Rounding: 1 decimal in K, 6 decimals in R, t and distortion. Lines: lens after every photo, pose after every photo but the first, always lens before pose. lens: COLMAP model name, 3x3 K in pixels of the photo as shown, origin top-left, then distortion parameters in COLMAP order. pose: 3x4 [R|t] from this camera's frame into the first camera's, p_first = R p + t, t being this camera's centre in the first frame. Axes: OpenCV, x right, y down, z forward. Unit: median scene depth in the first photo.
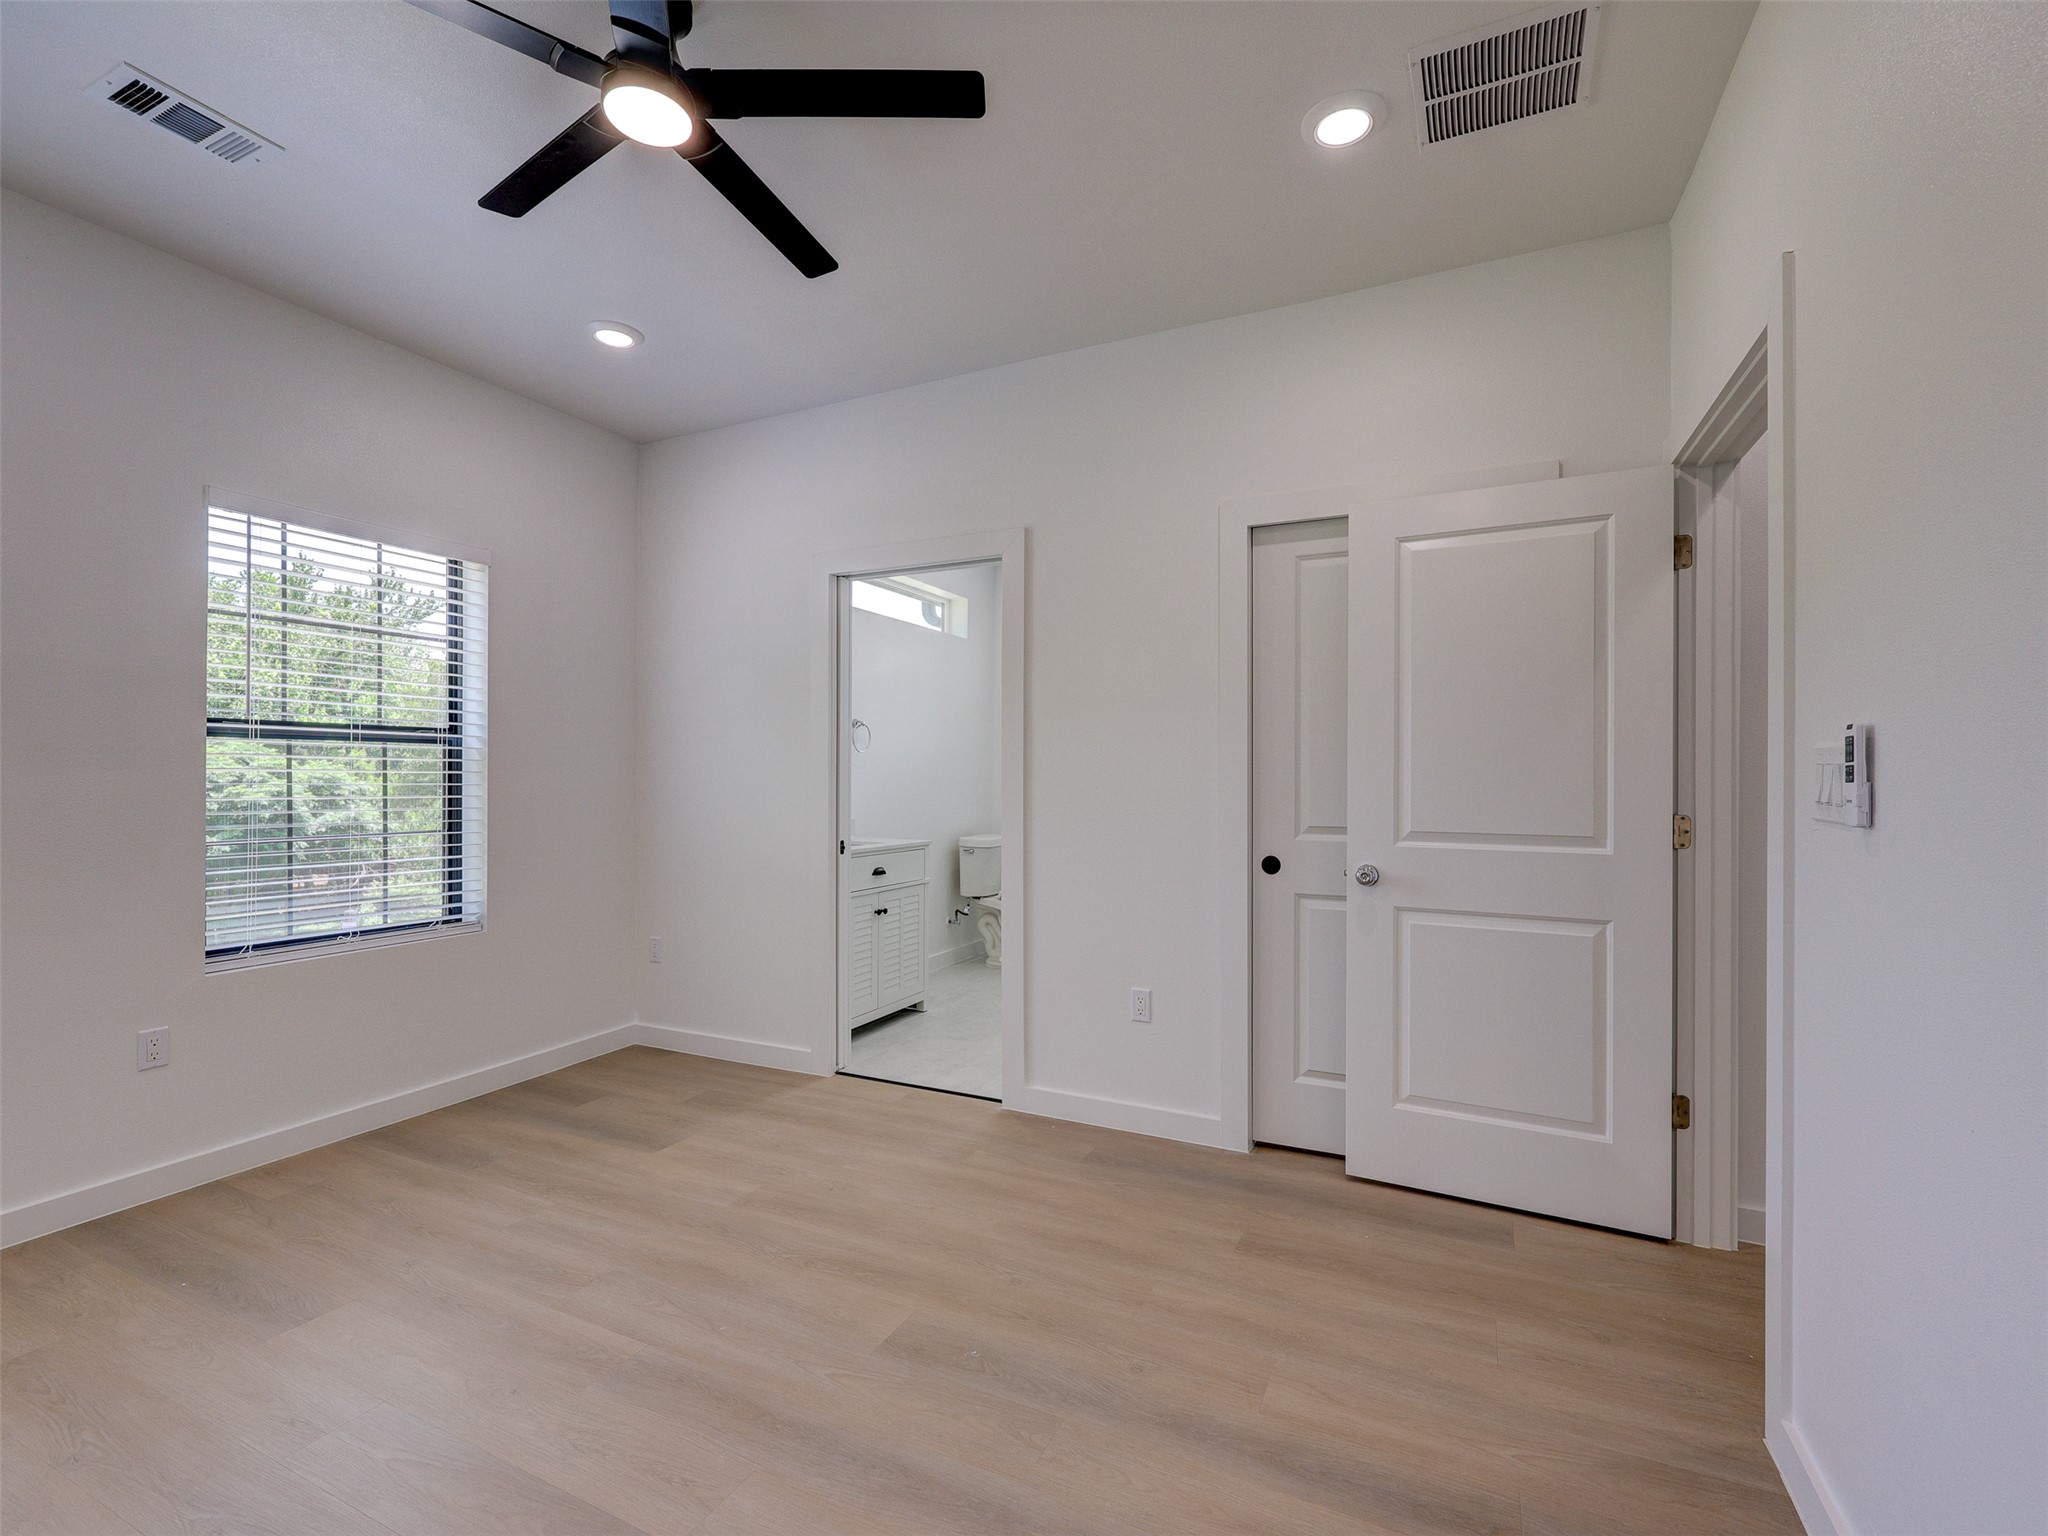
lens RADIAL K [[929.4, 0, 1025.6], [0, 929.4, 774.5], [0, 0, 1]] dist [0.001630, -0.000639]
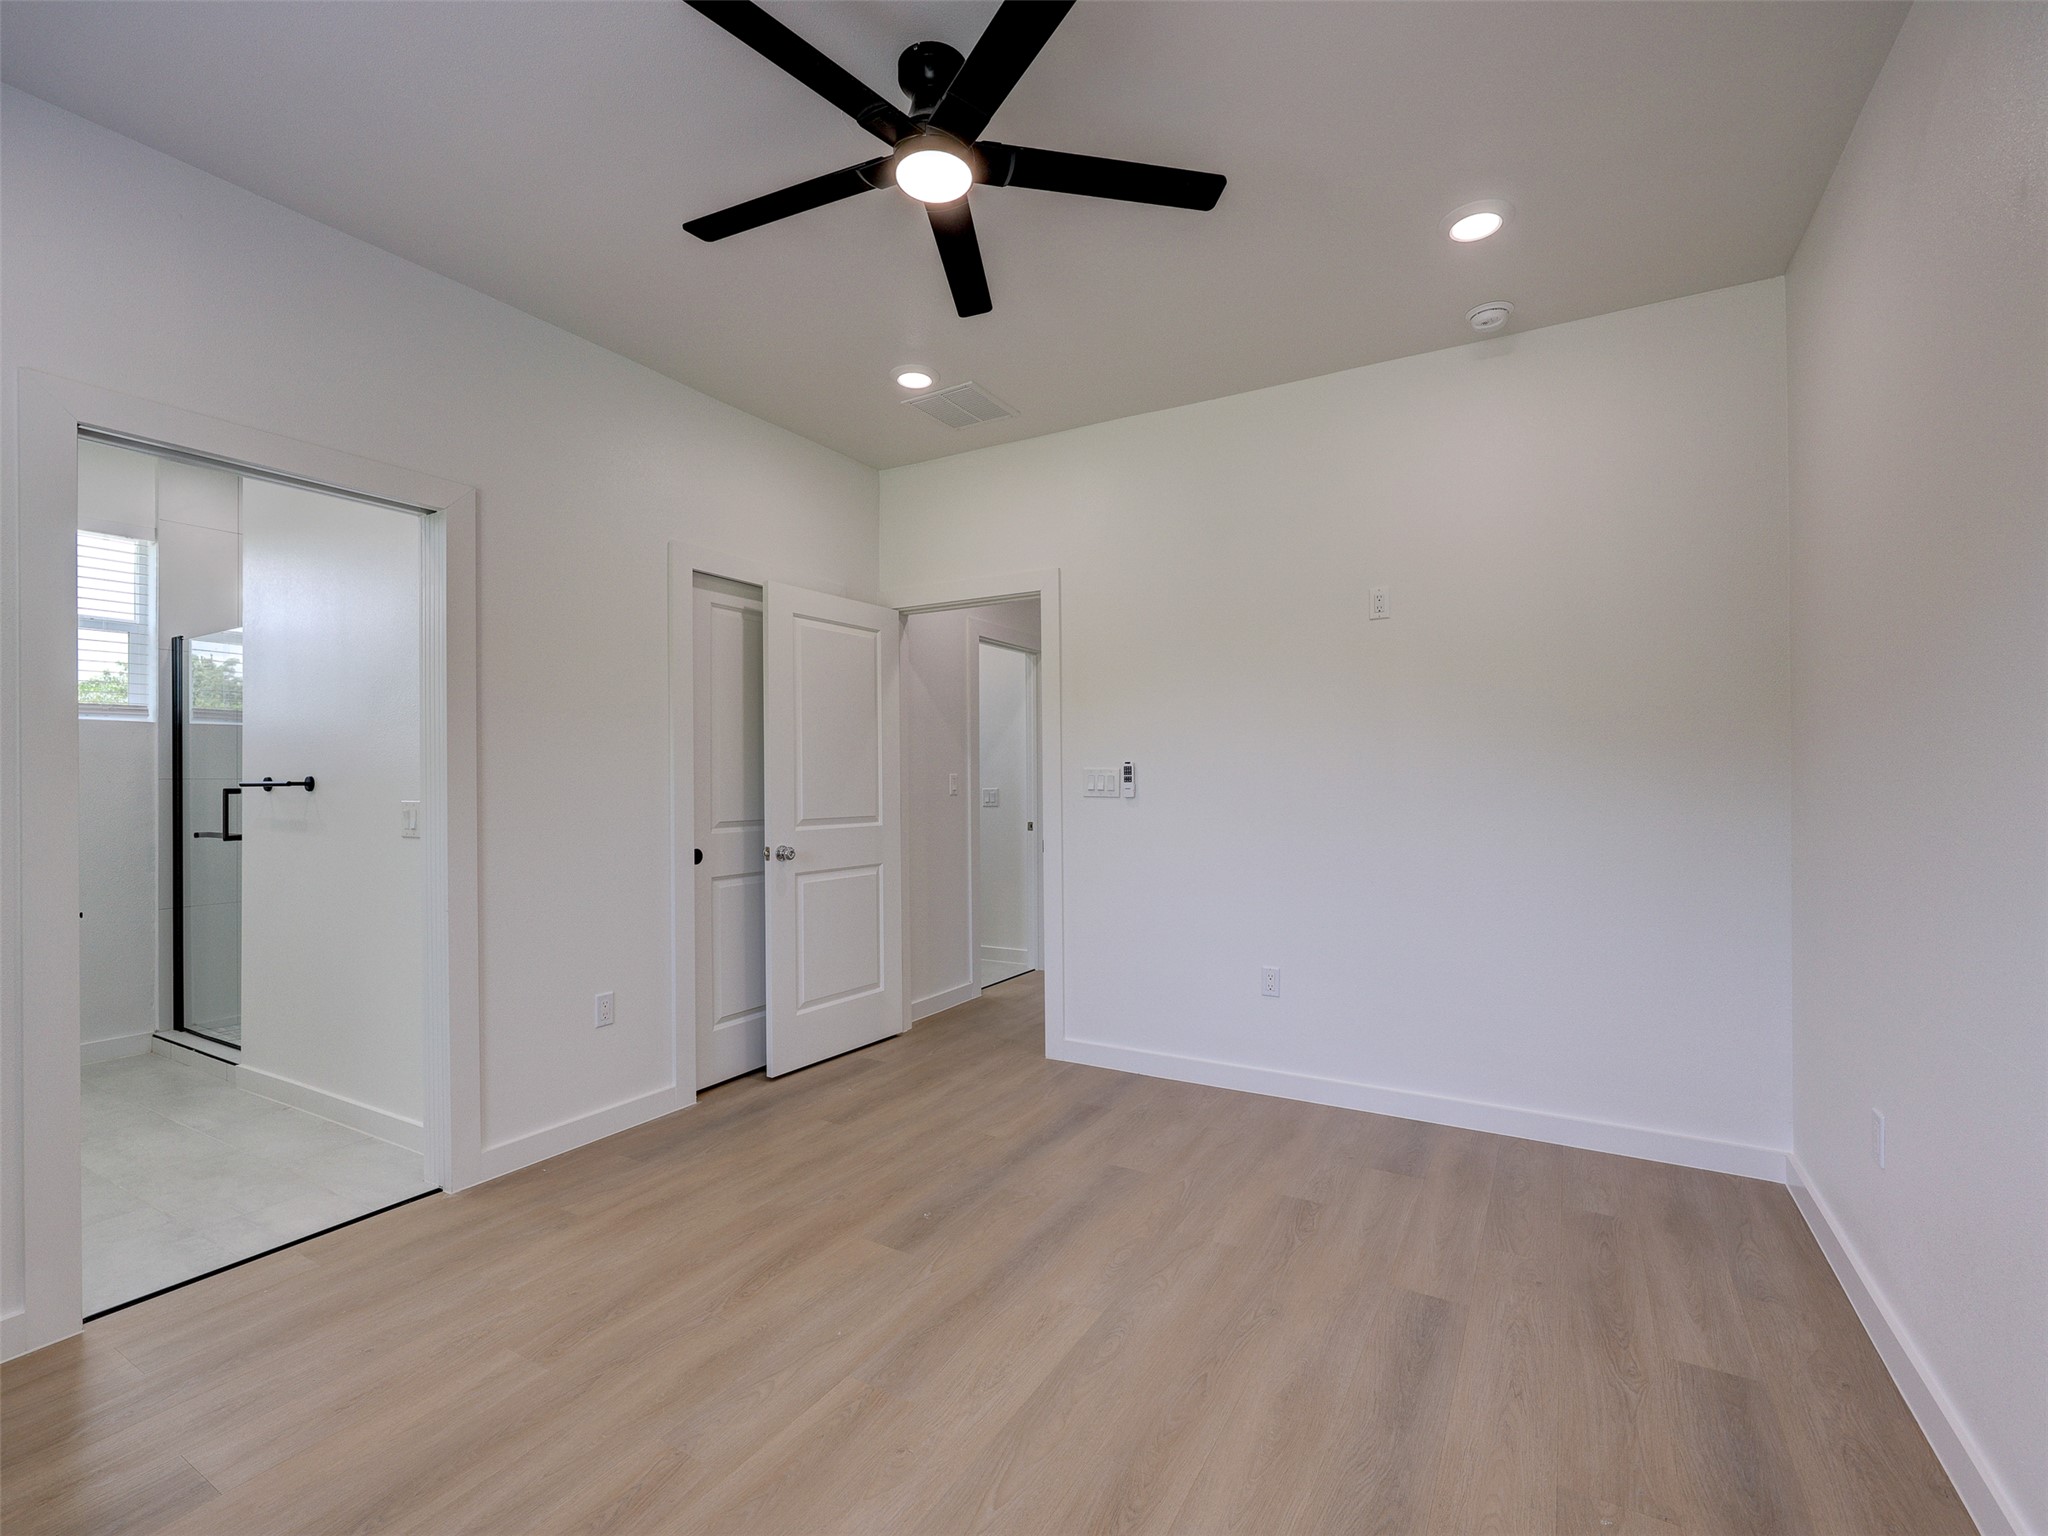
lens RADIAL K [[929.4, 0, 1025.6], [0, 929.4, 774.5], [0, 0, 1]] dist [0.001630, -0.000639]
pose [[0.072937, 0.004236, 0.997328, -1.080863], [0.004536, 0.999979, -0.004579, -0.000569], [-0.997326, 0.004858, 0.072917, 0.595873]]
